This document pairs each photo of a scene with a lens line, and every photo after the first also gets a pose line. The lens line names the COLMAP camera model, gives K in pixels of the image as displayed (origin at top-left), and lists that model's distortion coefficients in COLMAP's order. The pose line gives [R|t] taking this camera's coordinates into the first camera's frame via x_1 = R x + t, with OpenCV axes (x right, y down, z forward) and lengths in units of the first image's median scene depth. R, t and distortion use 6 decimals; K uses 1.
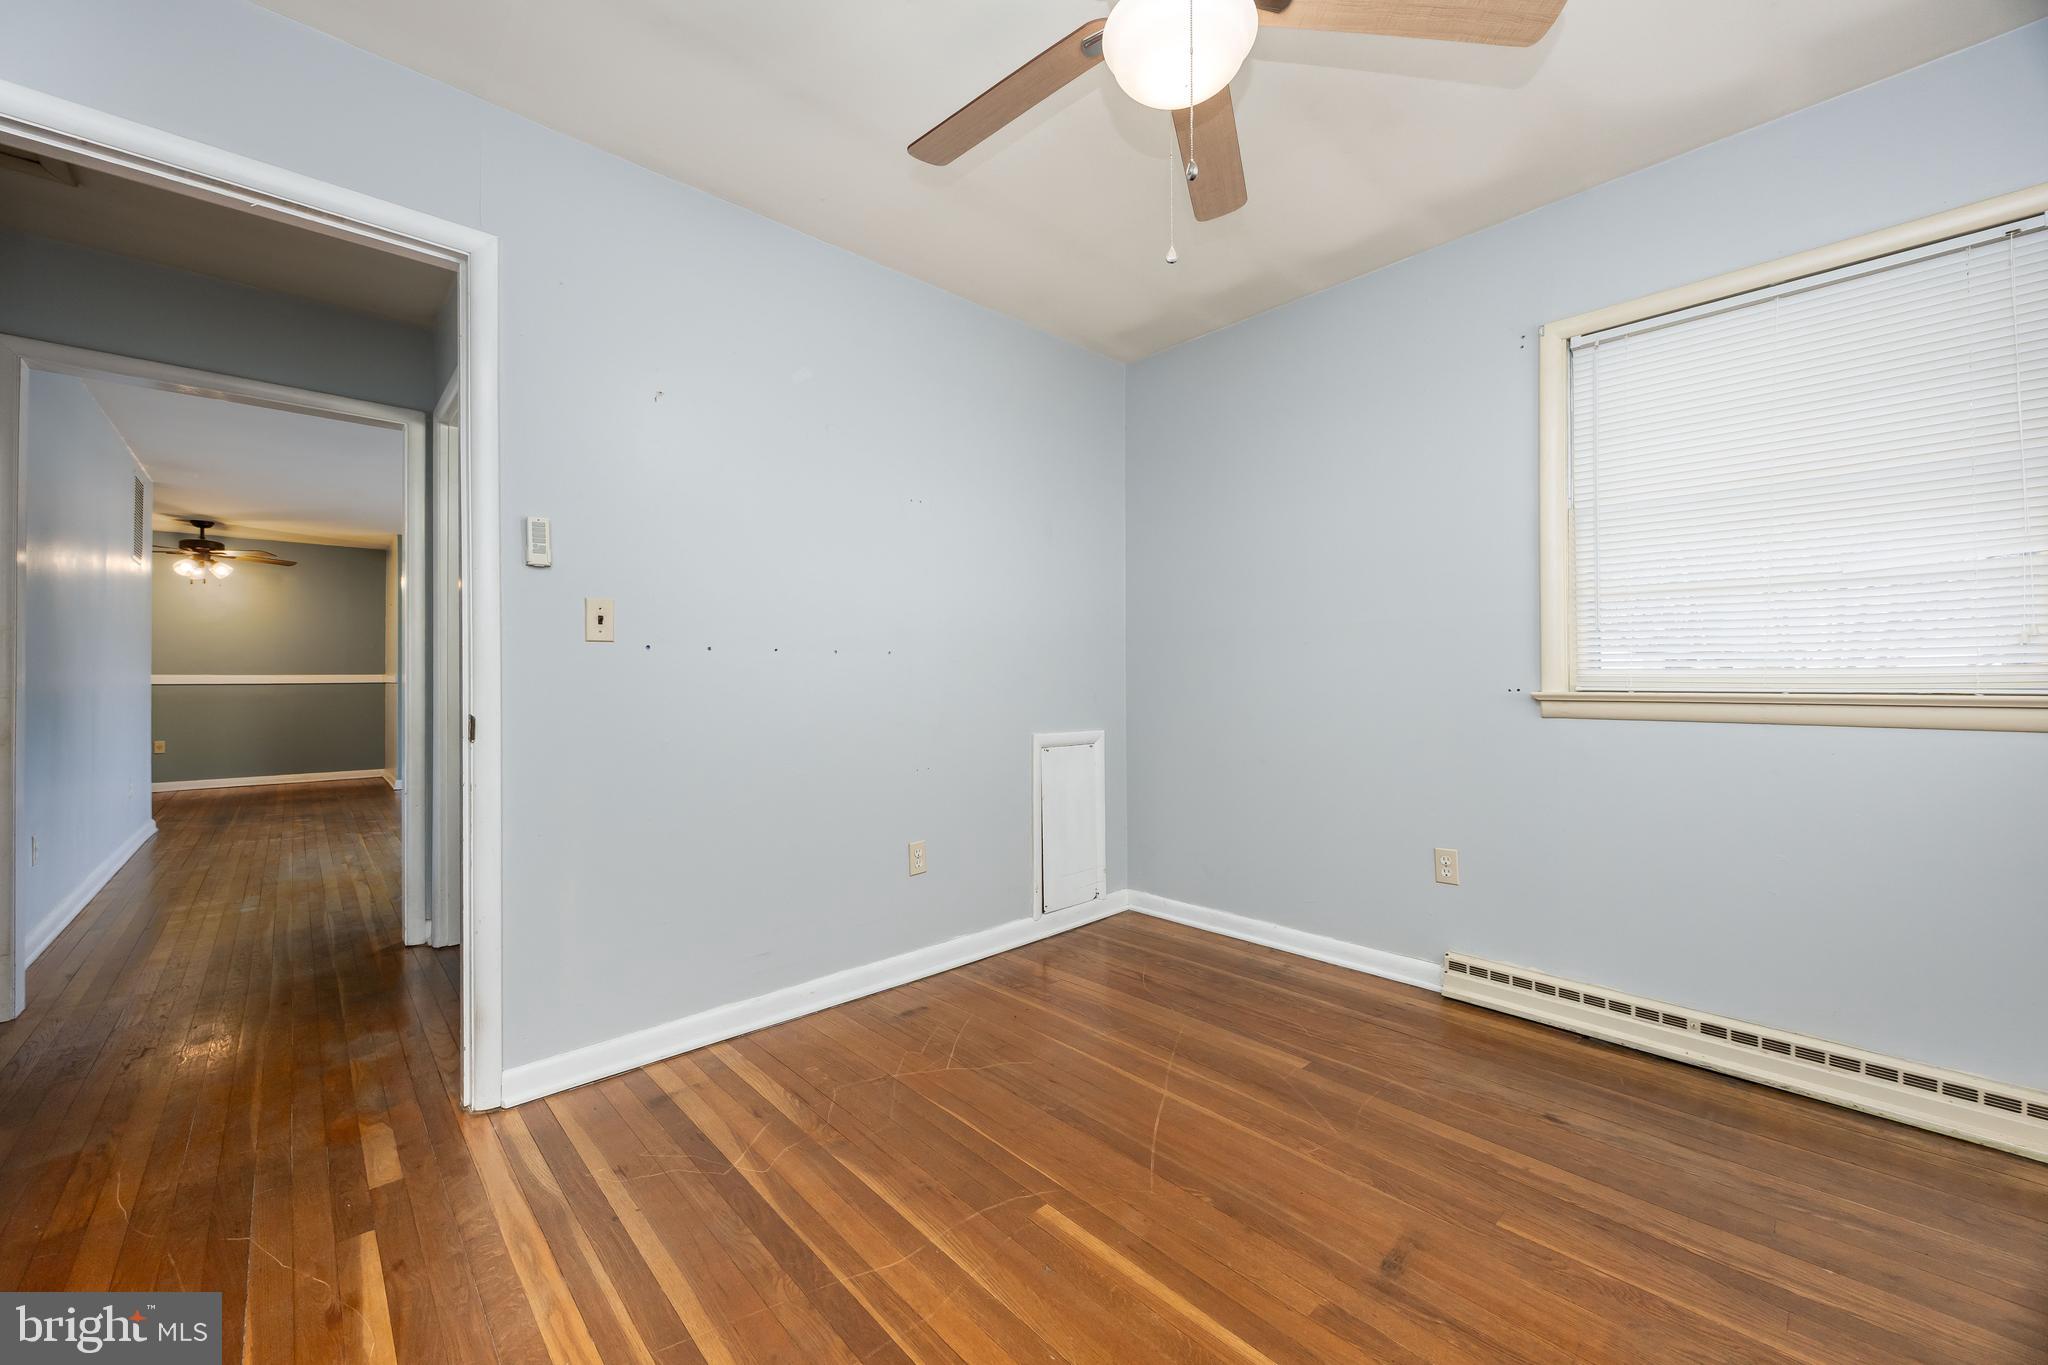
lens RADIAL K [[785.7, 0, 1023.1], [0, 785.7, 678.3], [0, 0, 1]] dist [-0.001046, 0.000058]
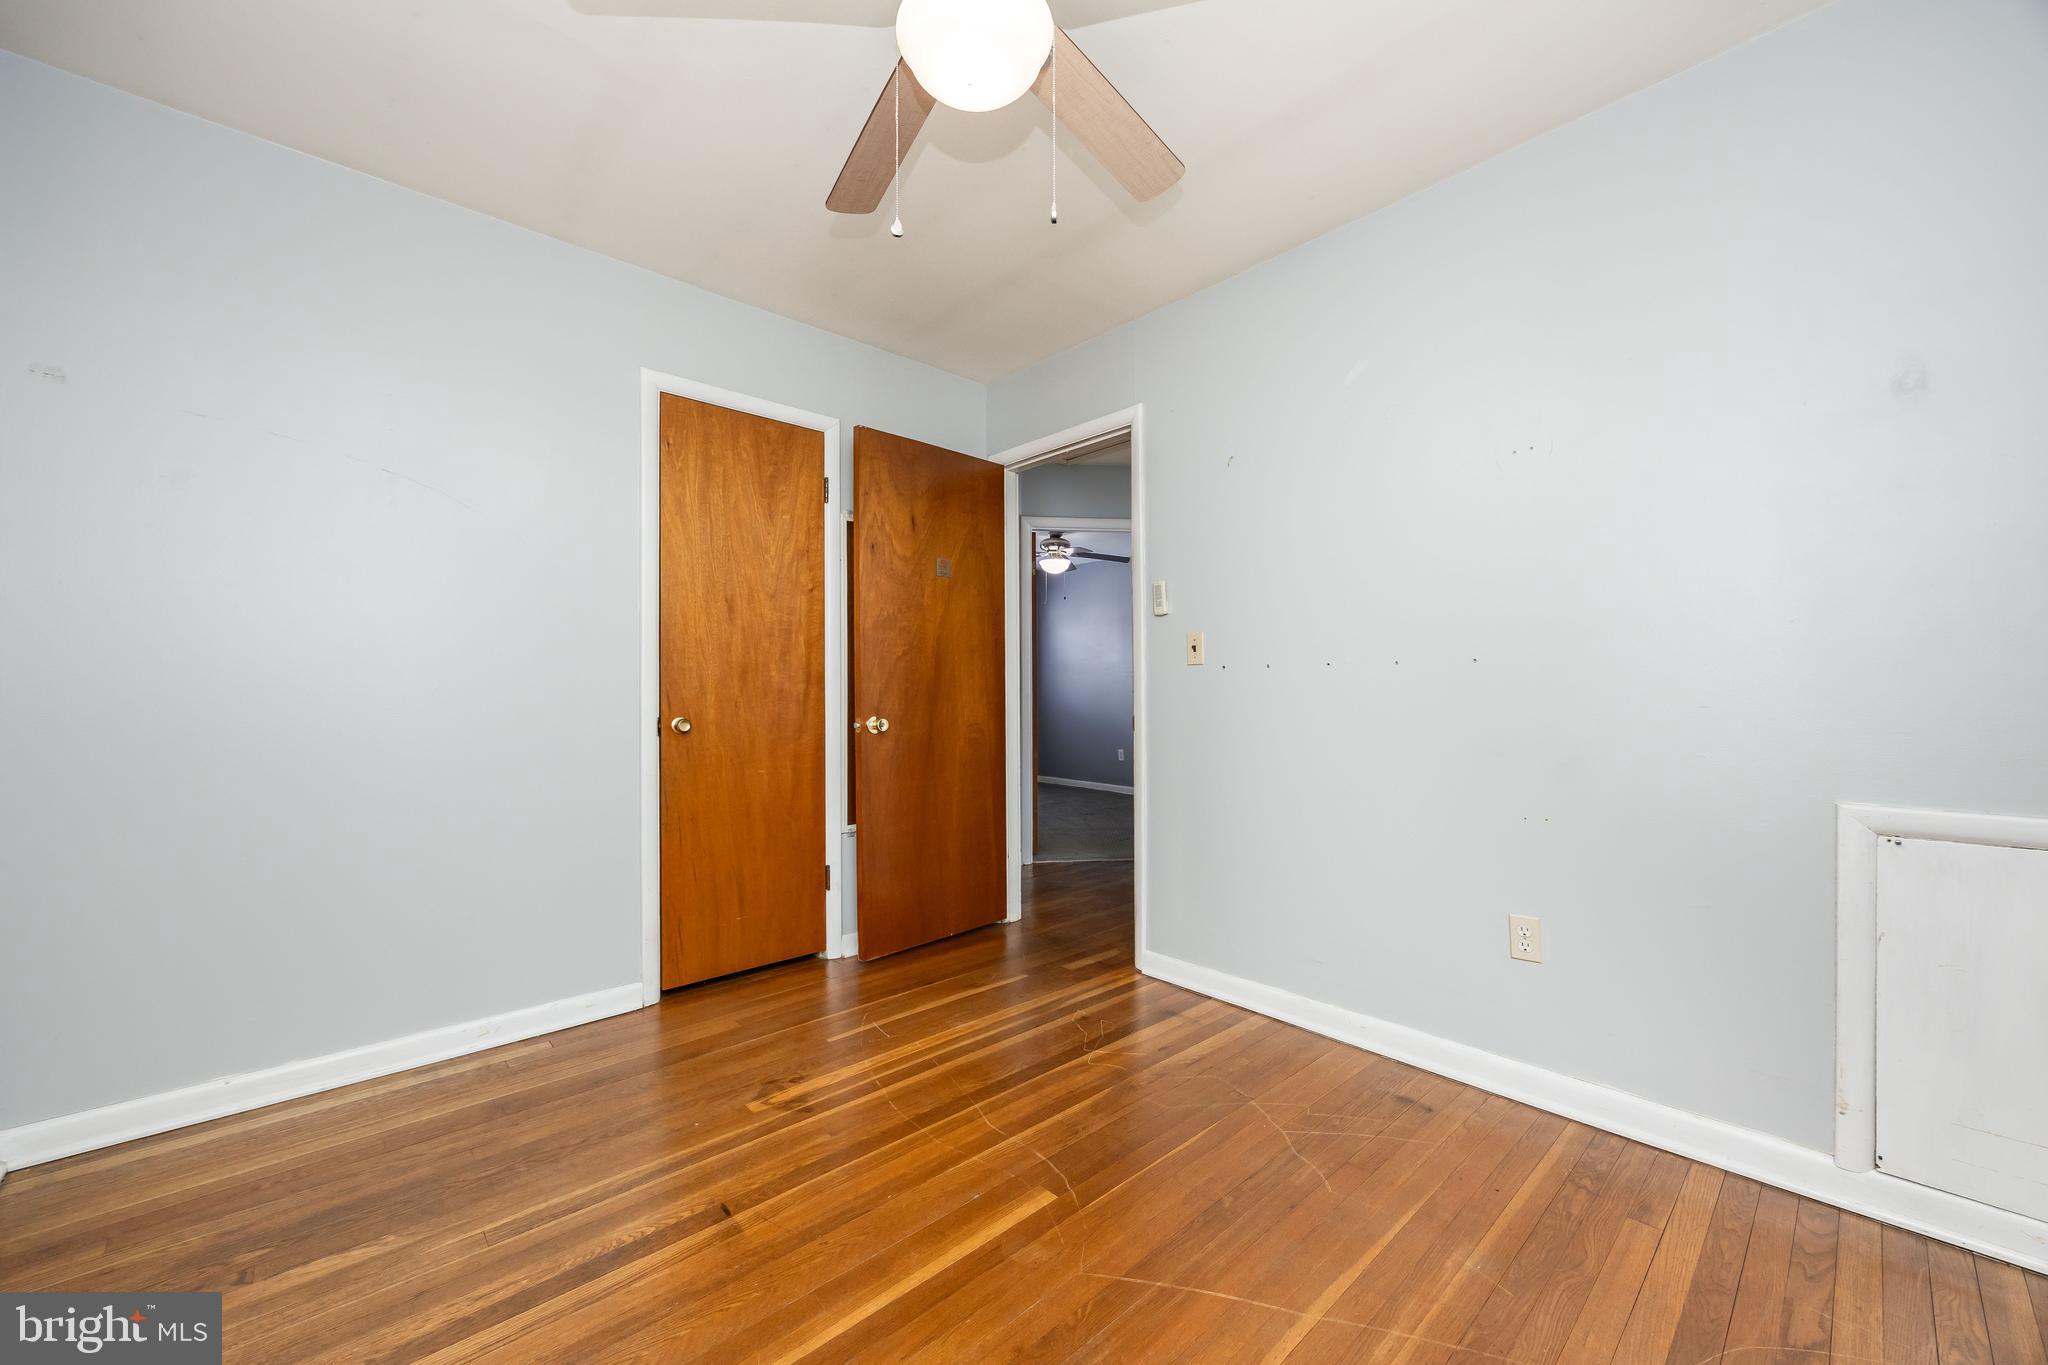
lens RADIAL K [[785.7, 0, 1023.1], [0, 785.7, 678.3], [0, 0, 1]] dist [-0.001046, 0.000058]
pose [[-0.009070, -0.013140, -0.999873, 0.887563], [0.002099, 0.999911, -0.013160, -0.006765], [0.999957, -0.002218, -0.009042, 0.788795]]
